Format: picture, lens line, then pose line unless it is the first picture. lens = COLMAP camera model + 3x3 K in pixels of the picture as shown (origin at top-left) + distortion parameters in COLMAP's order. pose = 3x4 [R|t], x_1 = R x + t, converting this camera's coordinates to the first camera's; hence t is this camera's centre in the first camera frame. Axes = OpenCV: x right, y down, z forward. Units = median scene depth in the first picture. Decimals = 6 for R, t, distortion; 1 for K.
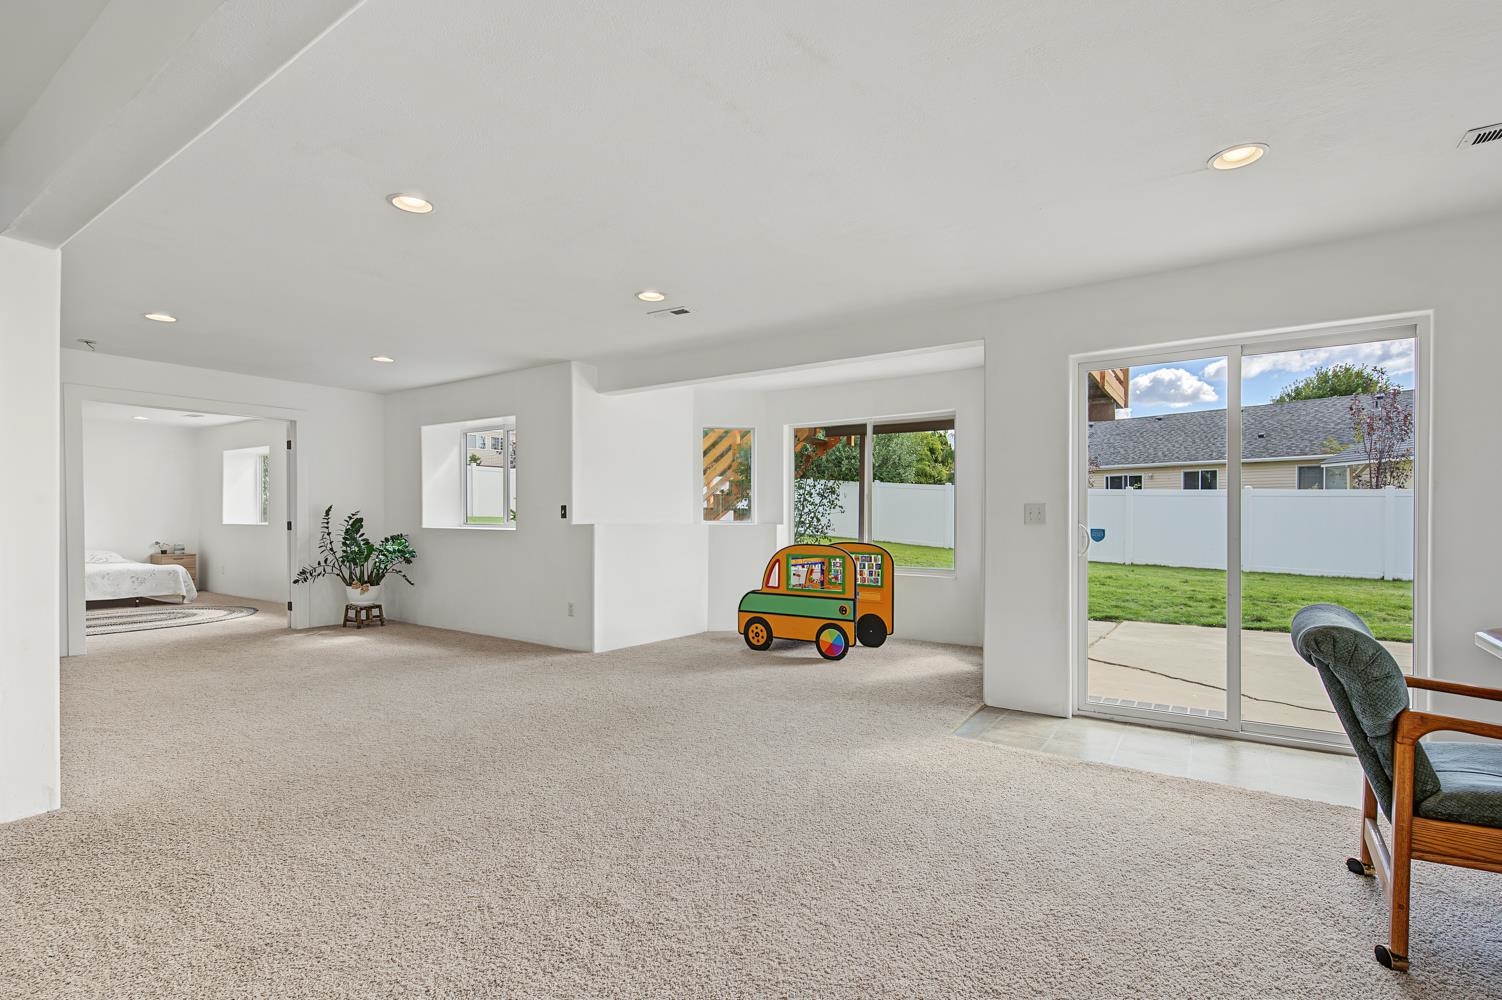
lens RADIAL K [[682.4, 0, 751.0], [0, 682.4, 500.0], [0, 0, 1]] dist [0.003924, 0.000161]
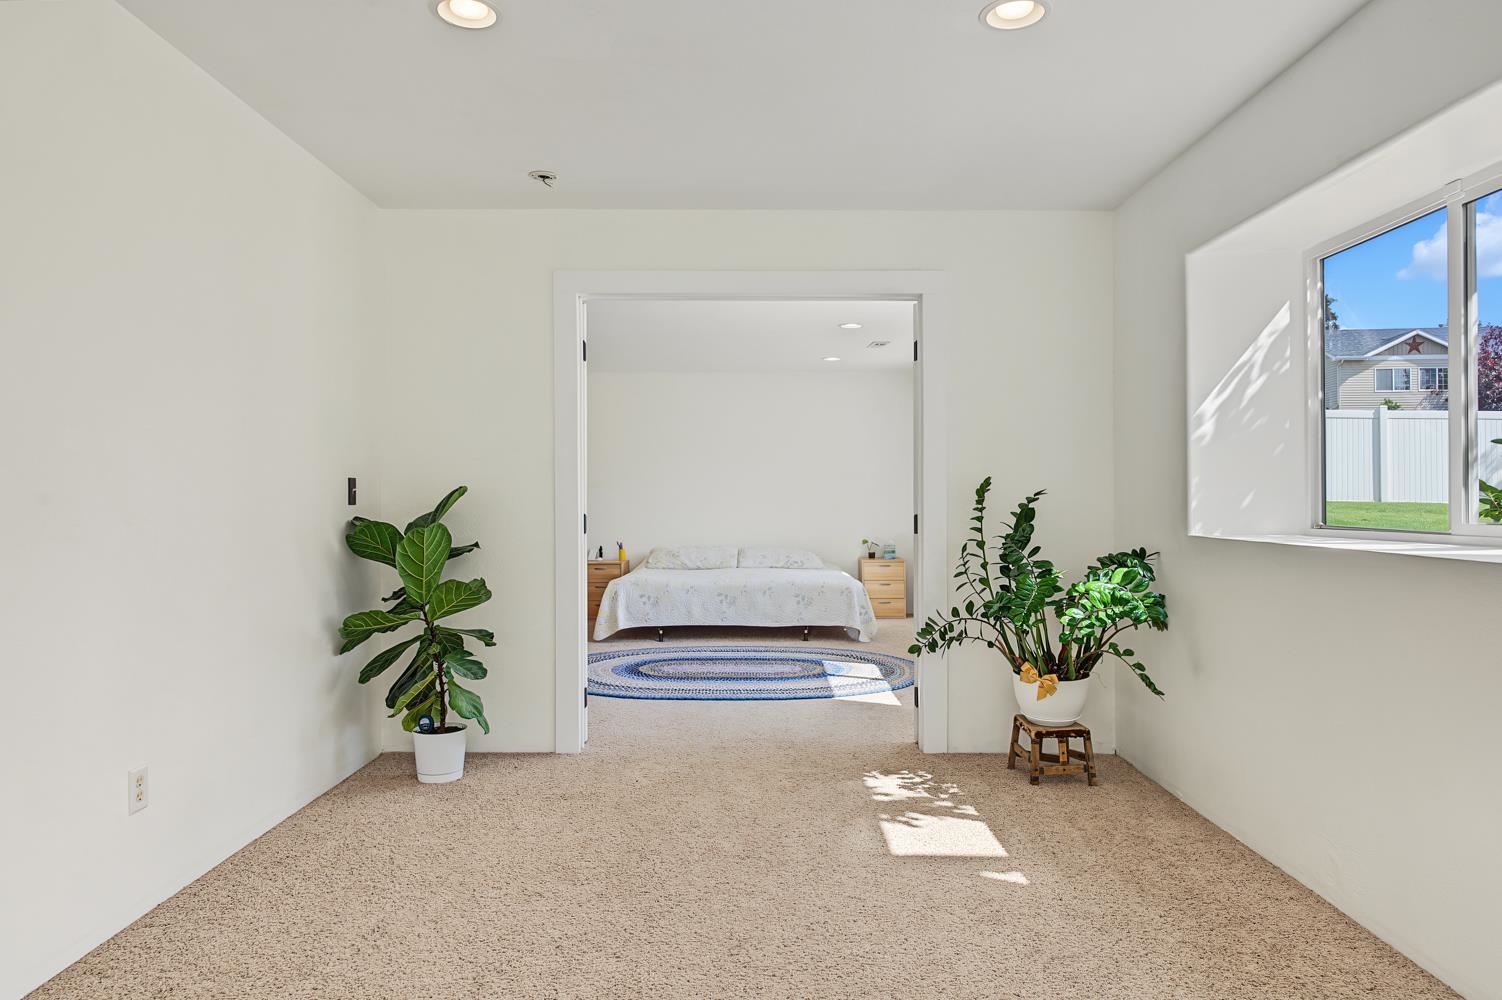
lens RADIAL K [[942.6, 0, 751.0], [0, 942.6, 500.0], [0, 0, 1]] dist [-0.024217, -0.000494]
pose [[0.548847, 0.001413, -0.835922, -0.199504], [0.013563, 0.999852, 0.010596, 0.013339], [0.835813, -0.017153, 0.548746, 0.546324]]
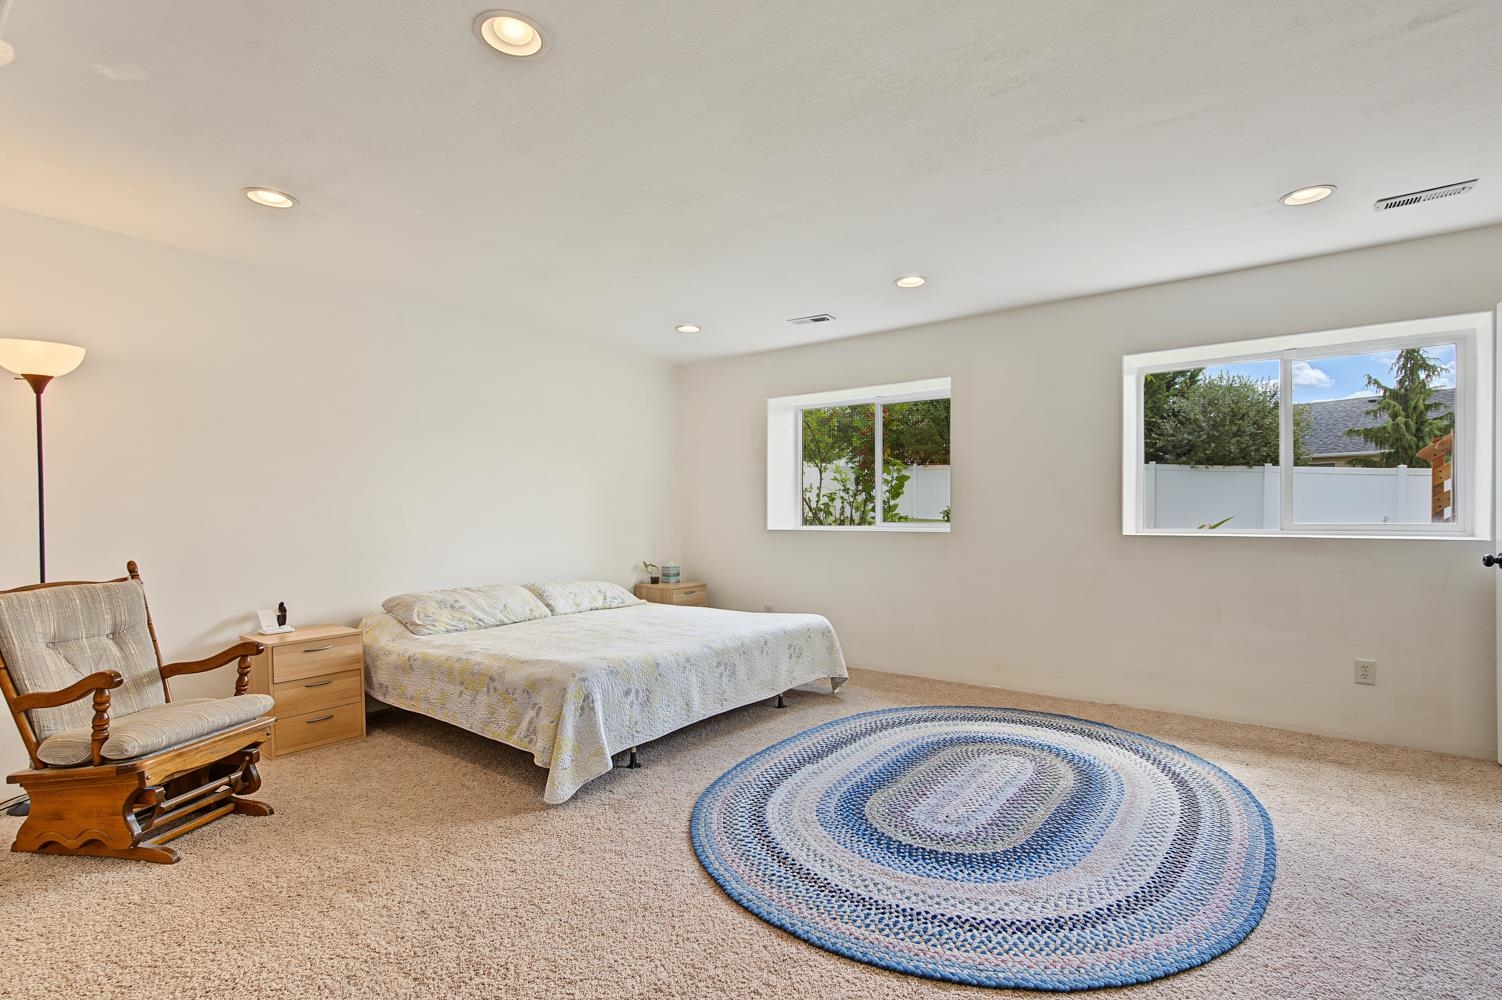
lens RADIAL K [[709.9, 0, 744.7], [0, 709.9, 515.4], [0, 0, 1]] dist [0.003173, -0.000421]
pose [[0.997551, -0.002943, -0.069883, -1.051363], [0.004378, 0.999782, 0.020397, 0.016196], [0.069807, -0.020653, 0.997347, 0.604962]]
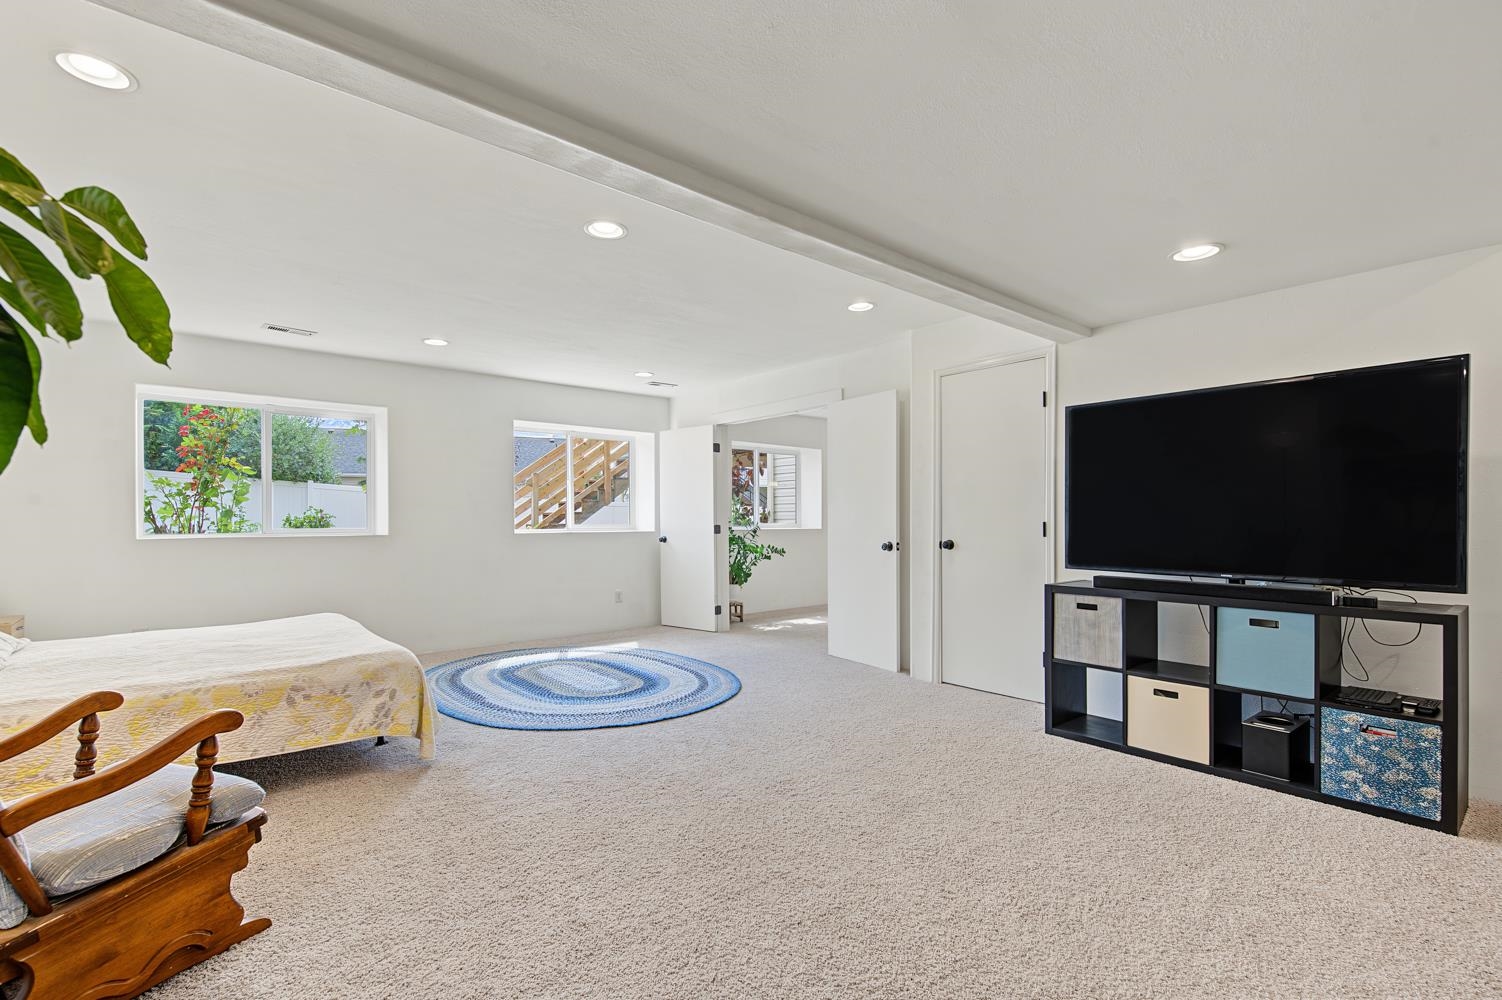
lens RADIAL K [[712.1, 0, 756.4], [0, 712.1, 522.5], [0, 0, 1]] dist [-0.000808, -0.000196]
pose [[0.269235, -0.002913, 0.963070, -1.573062], [-0.012776, 0.999897, 0.006596, 0.021243], [-0.962990, -0.014080, 0.269170, 0.657239]]
